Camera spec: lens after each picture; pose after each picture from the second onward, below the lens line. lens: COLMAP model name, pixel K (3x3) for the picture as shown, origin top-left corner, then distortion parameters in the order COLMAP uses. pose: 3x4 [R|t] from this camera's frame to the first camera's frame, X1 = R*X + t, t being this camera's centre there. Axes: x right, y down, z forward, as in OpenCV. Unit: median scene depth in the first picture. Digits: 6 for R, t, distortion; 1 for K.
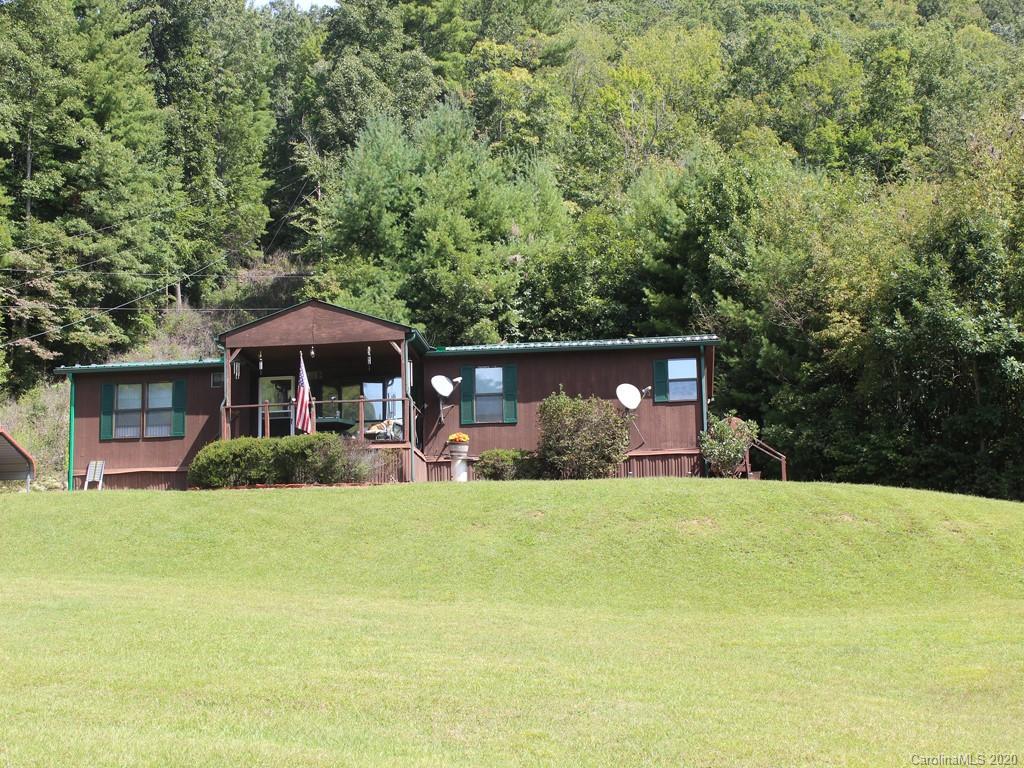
lens RADIAL K [[1606.3, 0, 504.2], [0, 1606.3, 455.9], [0, 0, 1]] dist [-0.018679, 0.000000]
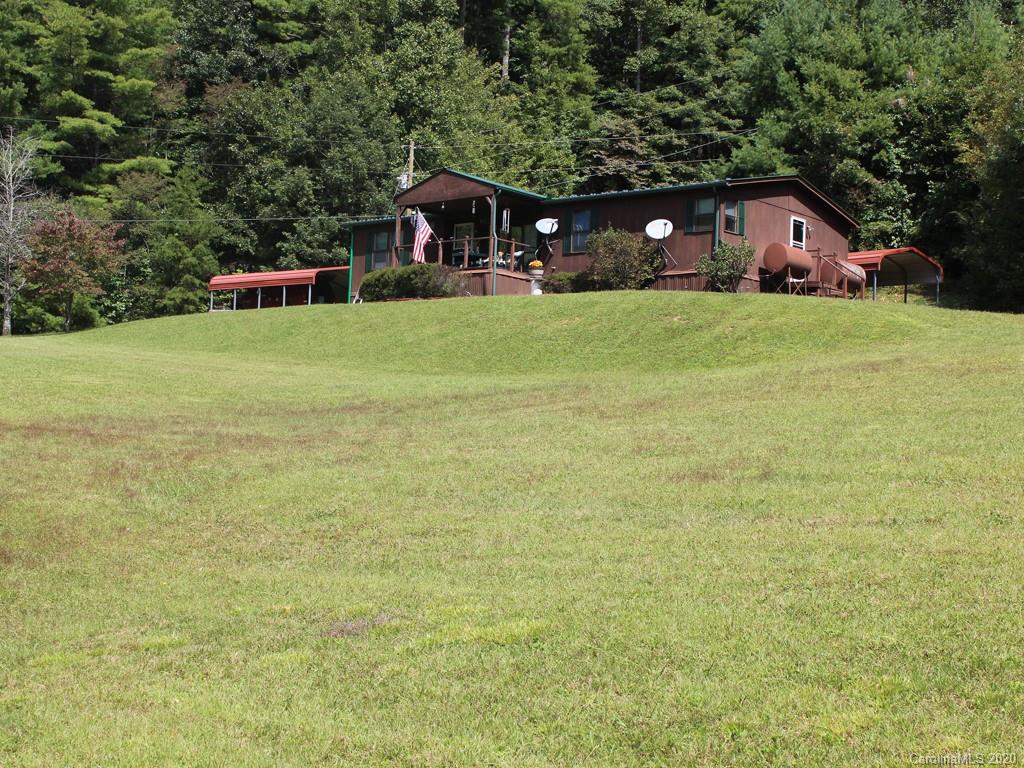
lens RADIAL K [[1606.3, 0, 447.9], [0, 1606.3, 385.0], [0, 0, 1]] dist [-0.018679, 0.000000]
pose [[0.817215, 0.018912, -0.576022, 0.678953], [0.013380, 0.998570, 0.051768, 0.019144], [0.576177, -0.050013, 0.815793, -0.160248]]
